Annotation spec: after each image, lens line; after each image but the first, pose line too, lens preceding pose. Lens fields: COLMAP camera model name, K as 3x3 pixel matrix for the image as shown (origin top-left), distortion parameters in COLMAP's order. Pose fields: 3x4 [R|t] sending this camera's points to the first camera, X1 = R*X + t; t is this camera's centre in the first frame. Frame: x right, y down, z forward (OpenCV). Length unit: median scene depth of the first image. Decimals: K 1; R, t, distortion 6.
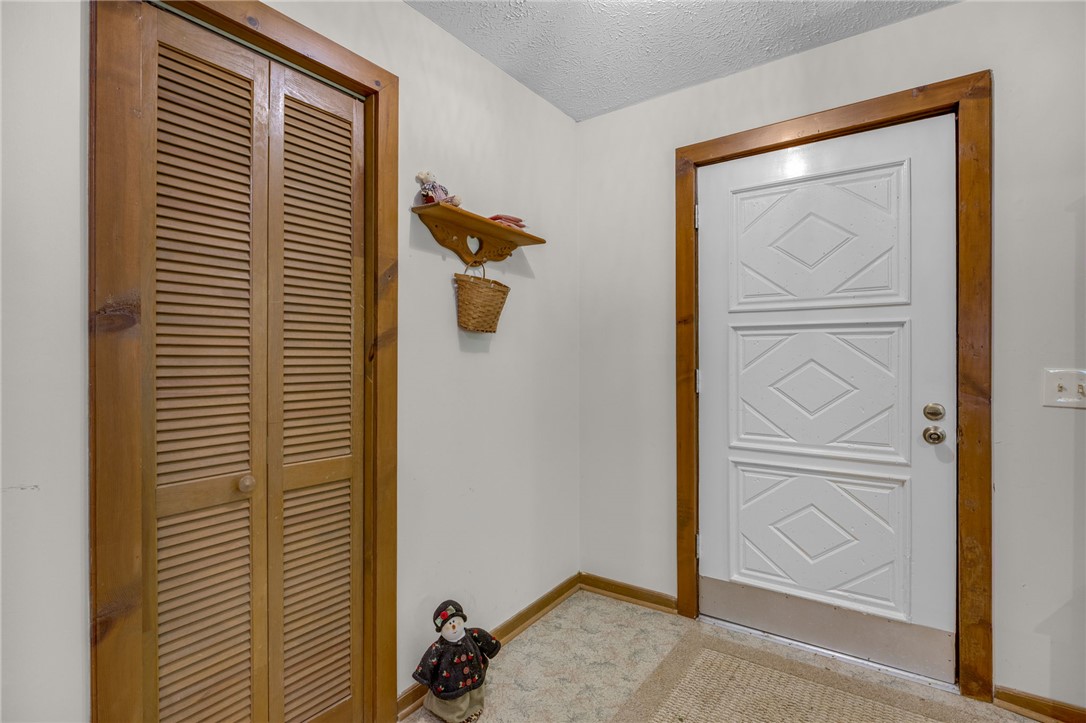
lens RADIAL K [[521.7, 0, 544.6], [0, 521.7, 359.9], [0, 0, 1]] dist [-0.008501, -0.000029]
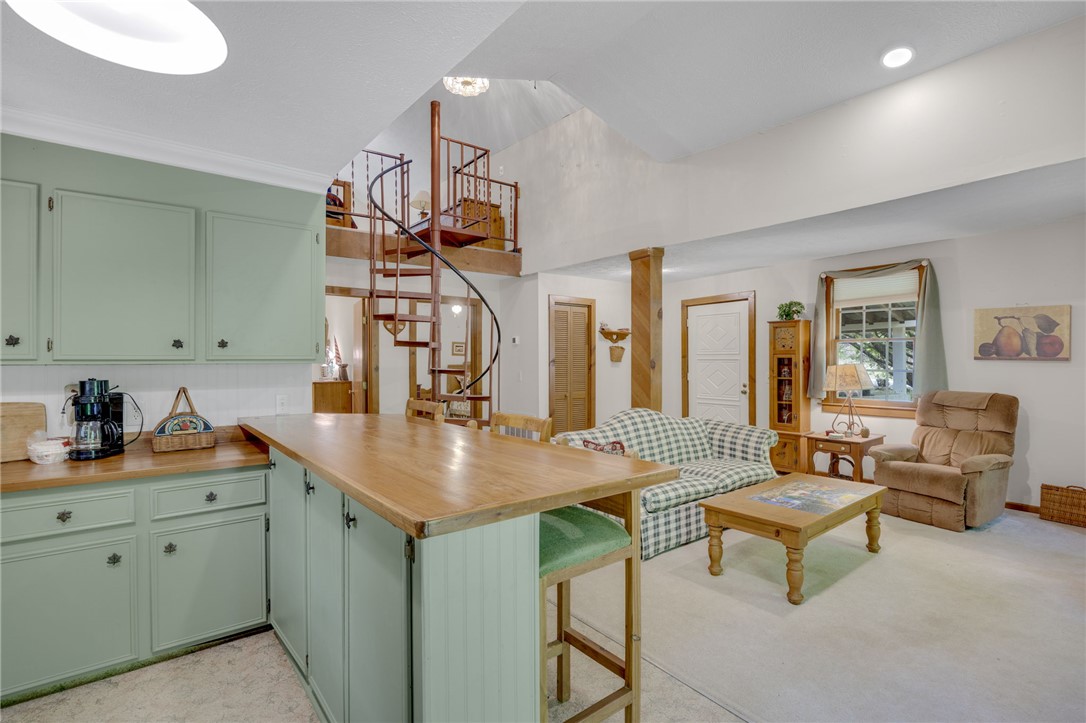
lens RADIAL K [[521.7, 0, 550.4], [0, 521.7, 360.2], [0, 0, 1]] dist [-0.008501, -0.000029]
pose [[0.959361, 0.002334, -0.282173, 0.489540], [-0.000664, 0.999982, 0.006011, -0.091974], [0.282182, -0.005580, 0.959345, -2.787953]]
